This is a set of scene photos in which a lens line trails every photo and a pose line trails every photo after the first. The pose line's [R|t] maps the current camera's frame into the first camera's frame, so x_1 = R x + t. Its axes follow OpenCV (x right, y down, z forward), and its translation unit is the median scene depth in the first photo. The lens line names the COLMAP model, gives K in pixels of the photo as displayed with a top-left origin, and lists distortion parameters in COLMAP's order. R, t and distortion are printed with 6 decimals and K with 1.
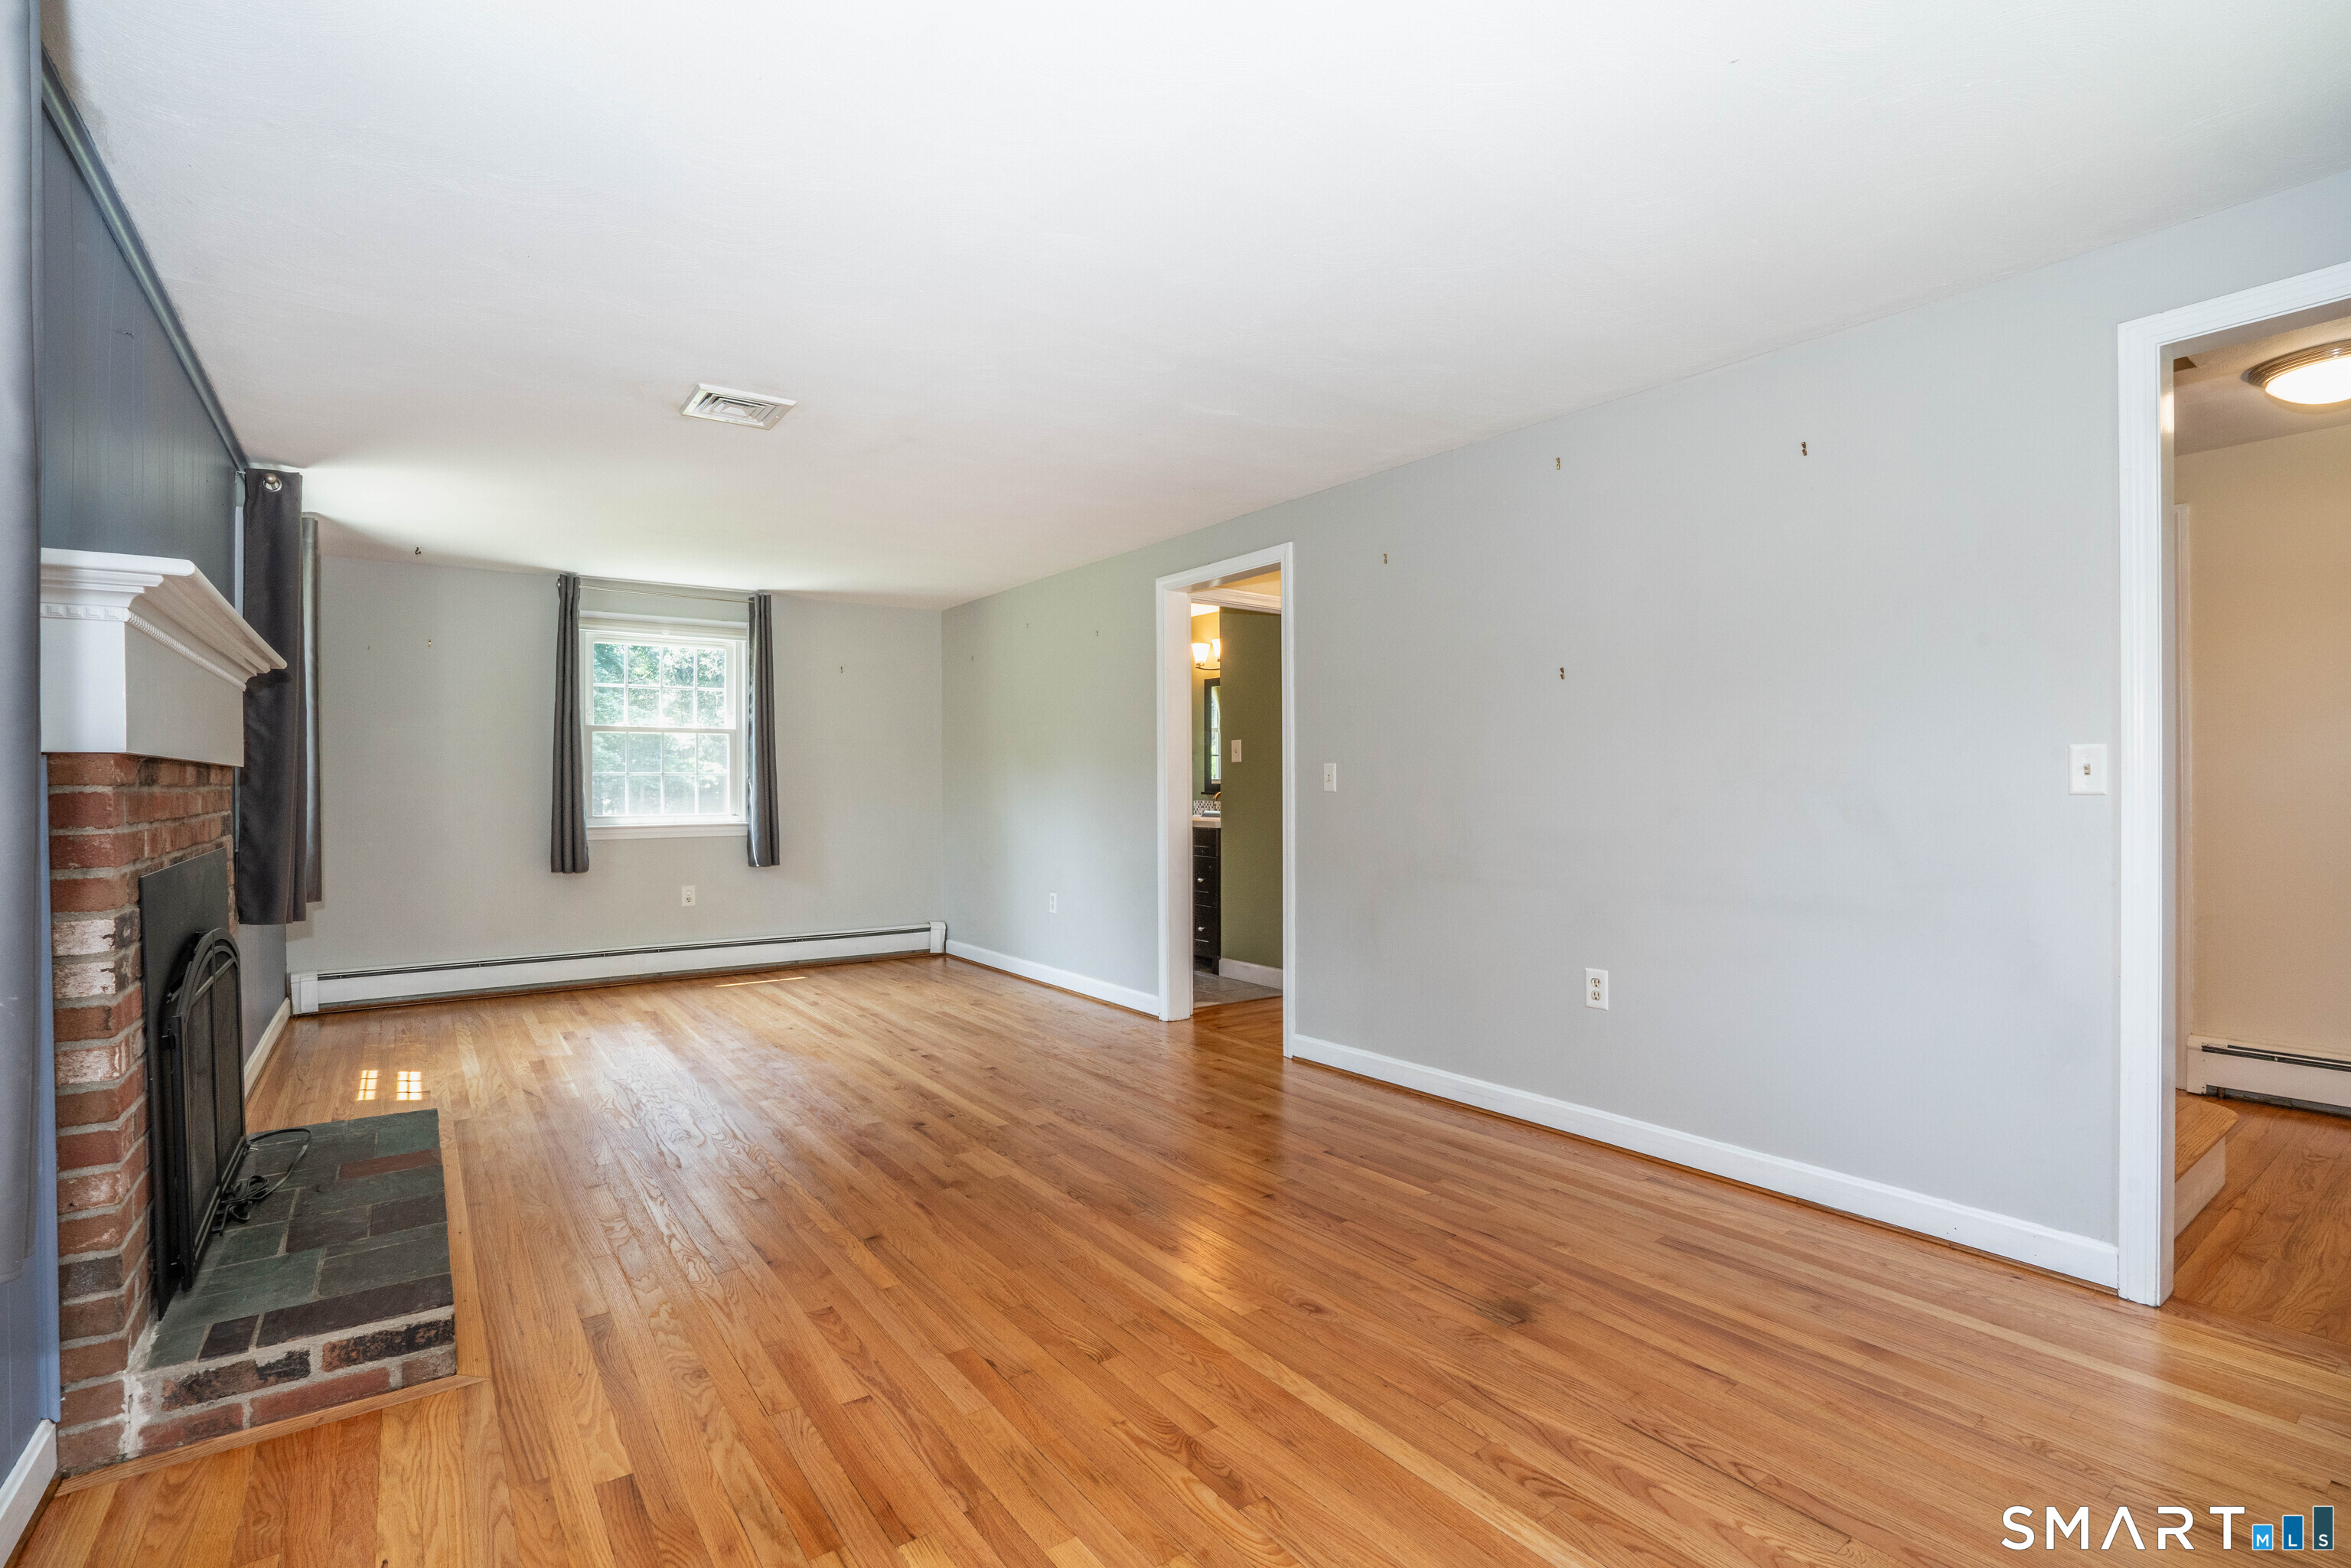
lens RADIAL K [[1076.9, 0, 1175.5], [0, 1076.9, 784.0], [0, 0, 1]] dist [-0.052222, 0.016864]
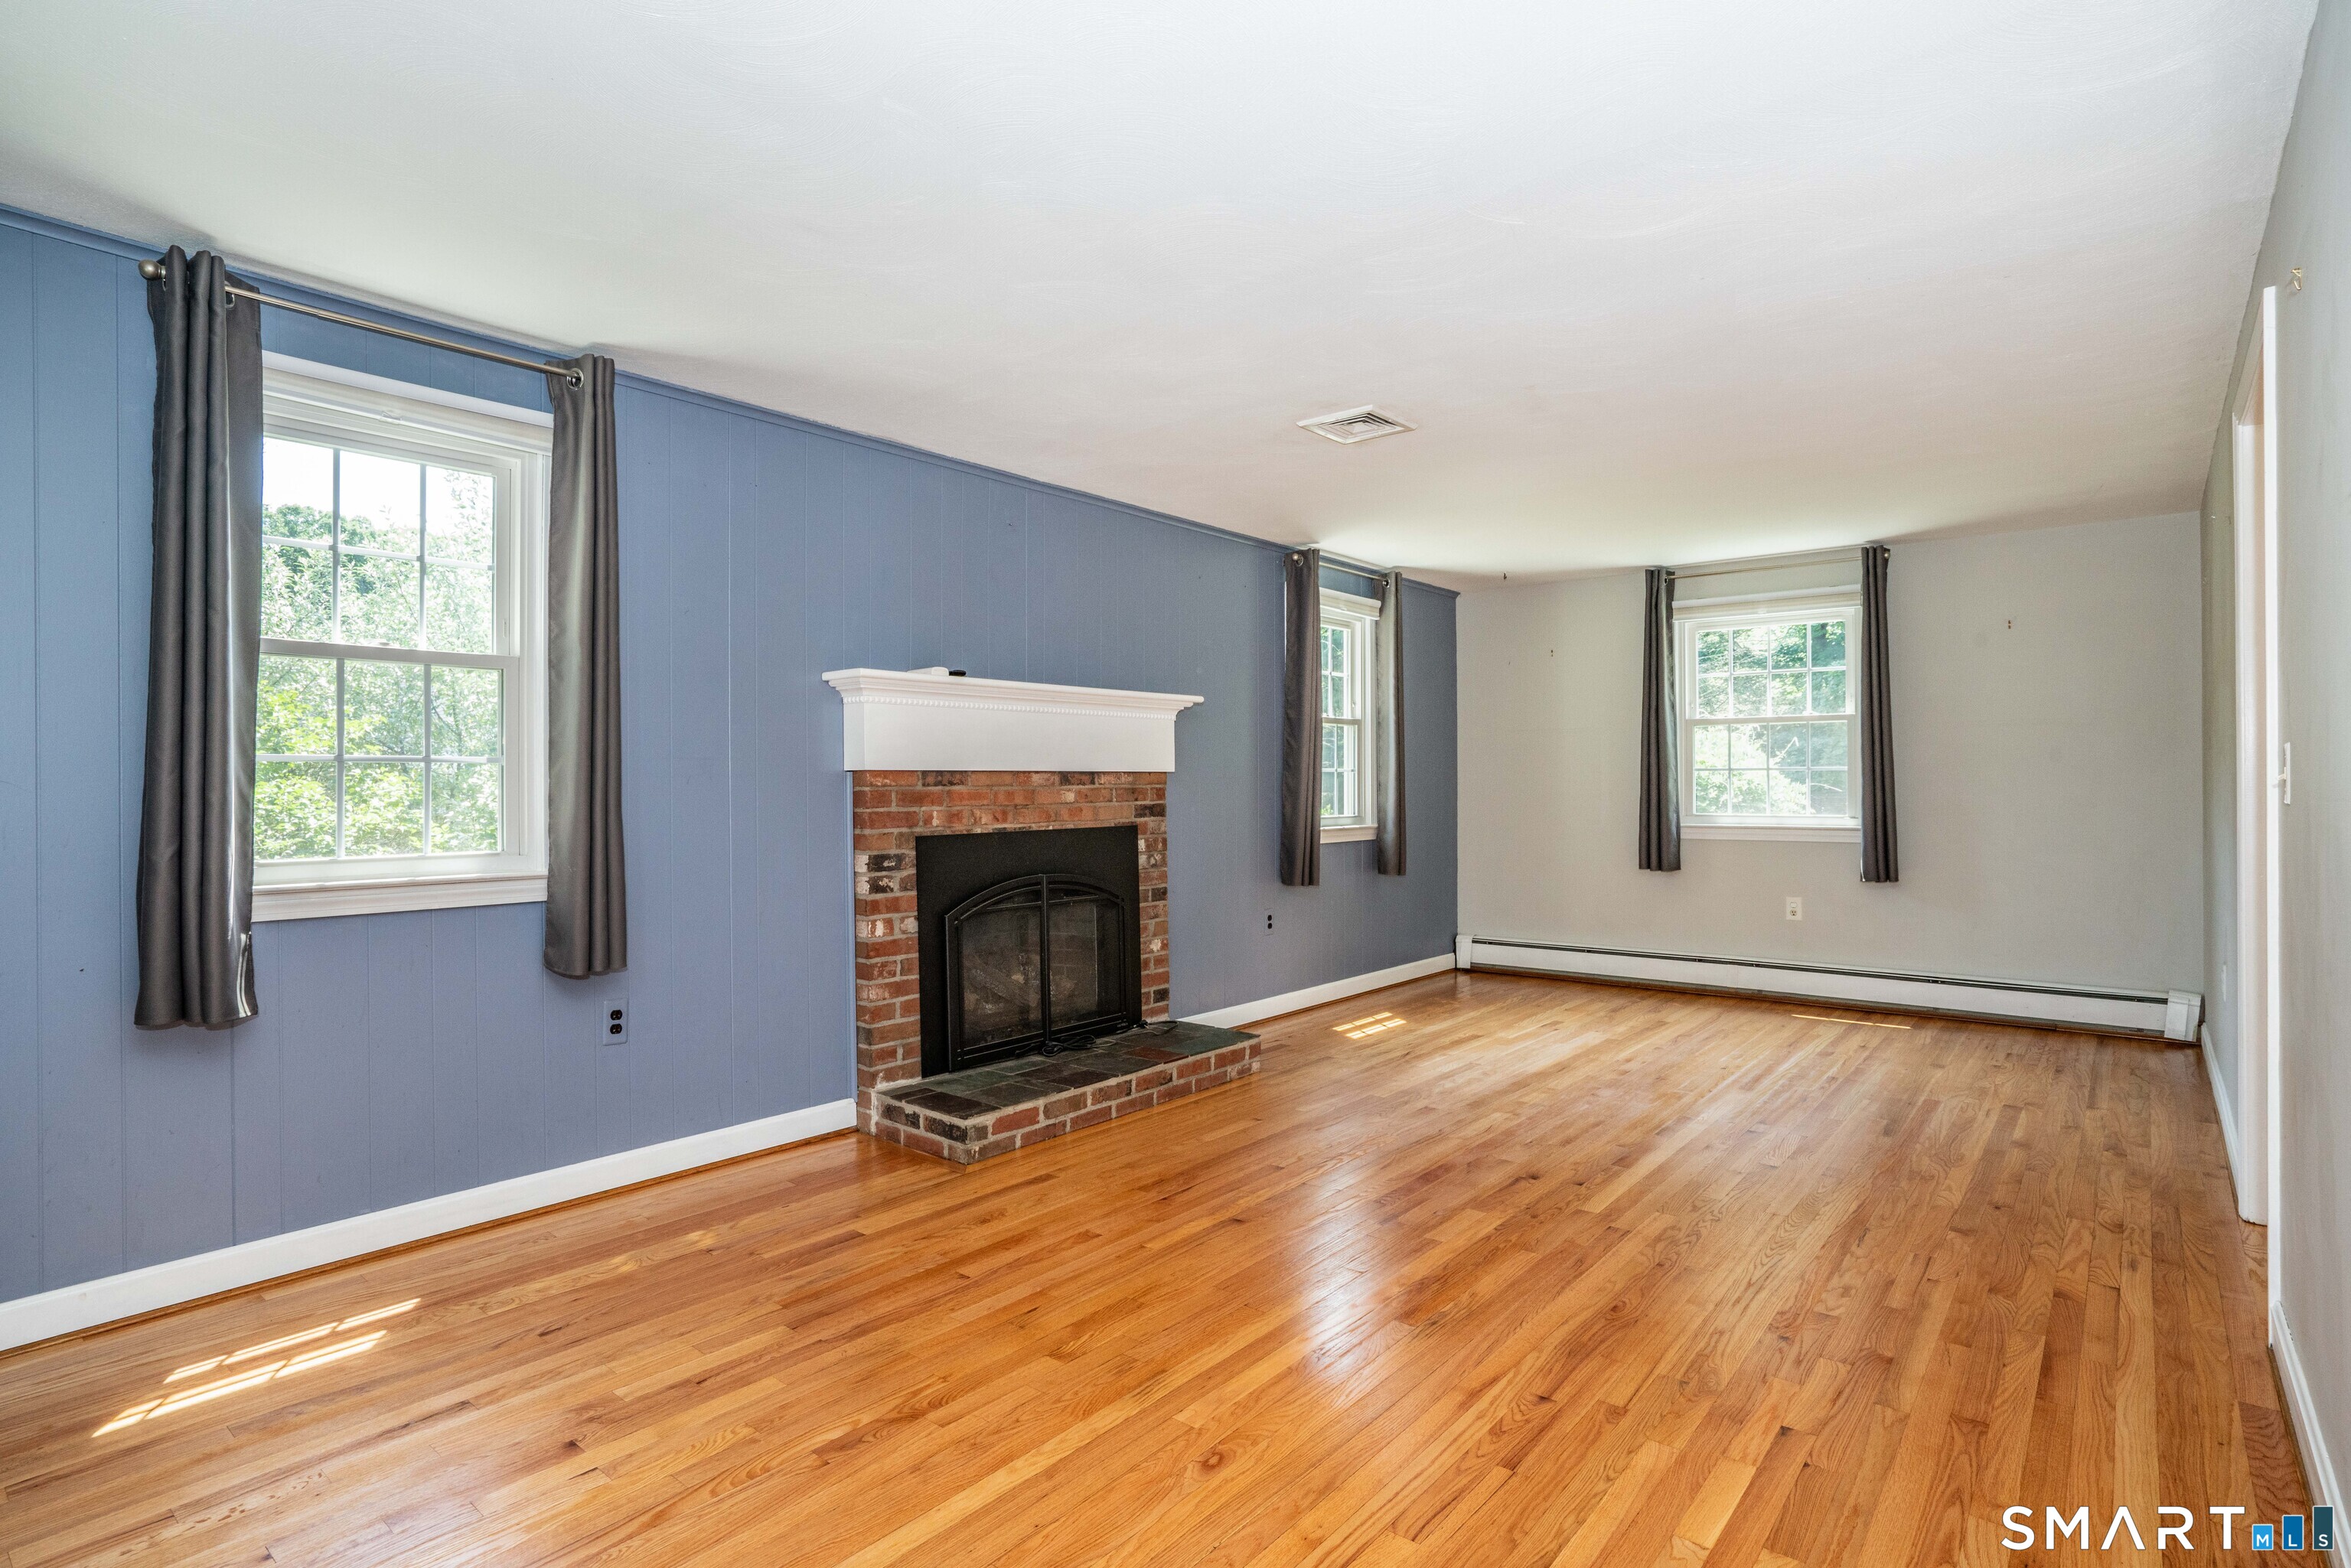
lens RADIAL K [[1169.9, 0, 1175.5], [0, 1169.9, 784.0], [0, 0, 1]] dist [-0.027333, 0.000832]
pose [[0.254441, 0.003346, -0.967083, 0.618964], [0.003546, 0.999984, 0.004393, -0.005759], [0.967082, -0.004547, 0.254425, 0.498347]]
